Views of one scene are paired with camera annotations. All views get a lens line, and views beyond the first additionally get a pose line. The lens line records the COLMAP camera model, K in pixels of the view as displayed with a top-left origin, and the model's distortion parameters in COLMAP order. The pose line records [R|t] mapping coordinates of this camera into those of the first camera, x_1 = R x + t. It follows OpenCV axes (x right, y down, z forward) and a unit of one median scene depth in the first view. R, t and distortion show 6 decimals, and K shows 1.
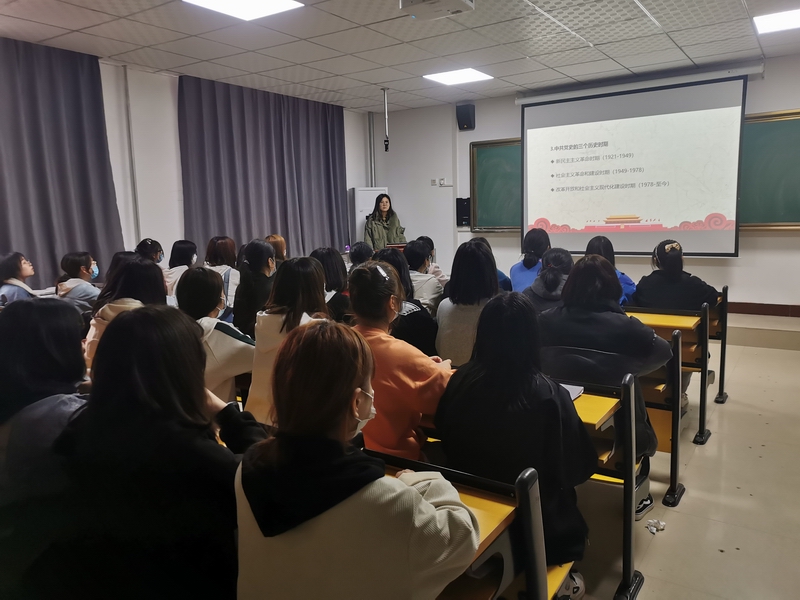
lens RADIAL K [[613.9, 0, 401.0], [0, 613.9, 292.3], [0, 0, 1]] dist [0.051390, -0.033378]
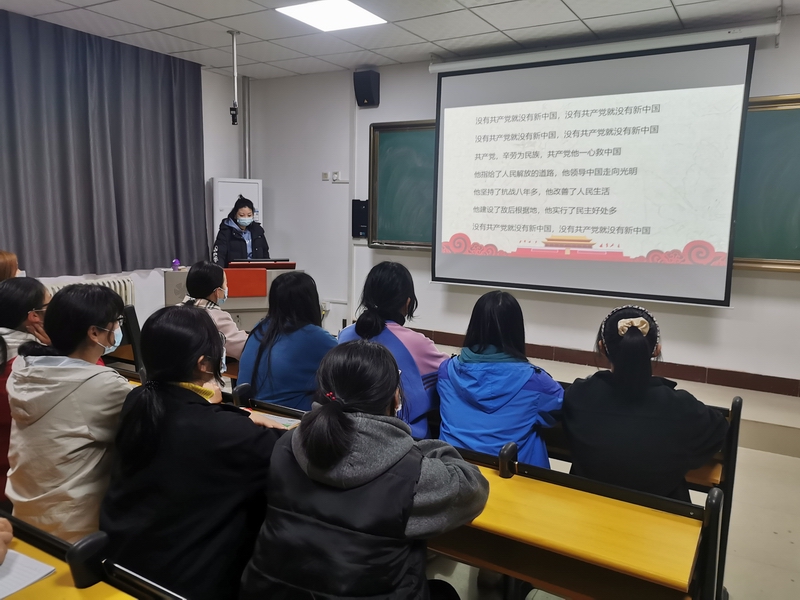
lens RADIAL K [[613.9, 0, 400.3], [0, 613.9, 292.4], [0, 0, 1]] dist [0.051390, -0.033378]
pose [[0.997399, 0.042257, 0.058390, 0.126599], [-0.042214, 0.999107, -0.001981, -0.049745], [-0.058421, -0.000489, 0.998292, 0.304344]]
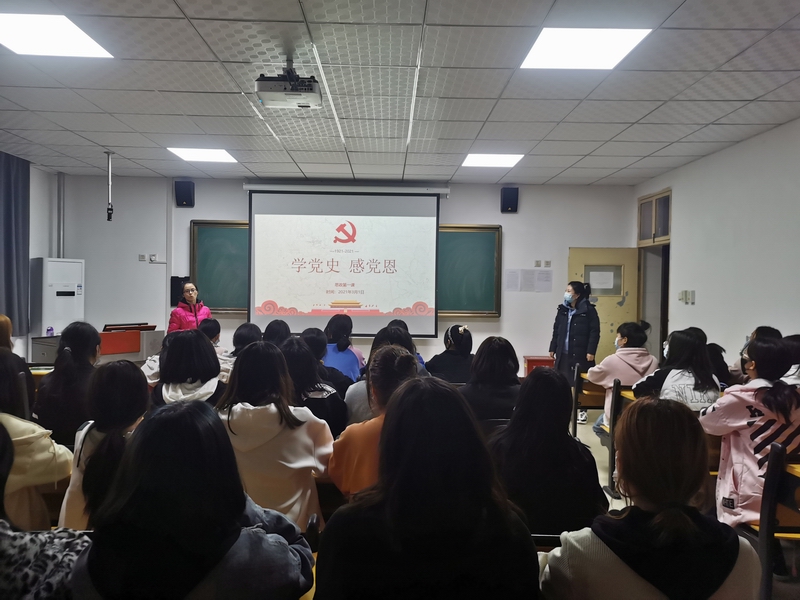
lens RADIAL K [[613.9, 0, 398.9], [0, 613.9, 300.7], [0, 0, 1]] dist [0.051390, -0.033378]
pose [[0.822213, 0.028681, 0.568456, -0.183737], [0.037870, 0.993760, -0.104915, -0.005589], [-0.567918, 0.107790, 0.815997, 0.048380]]
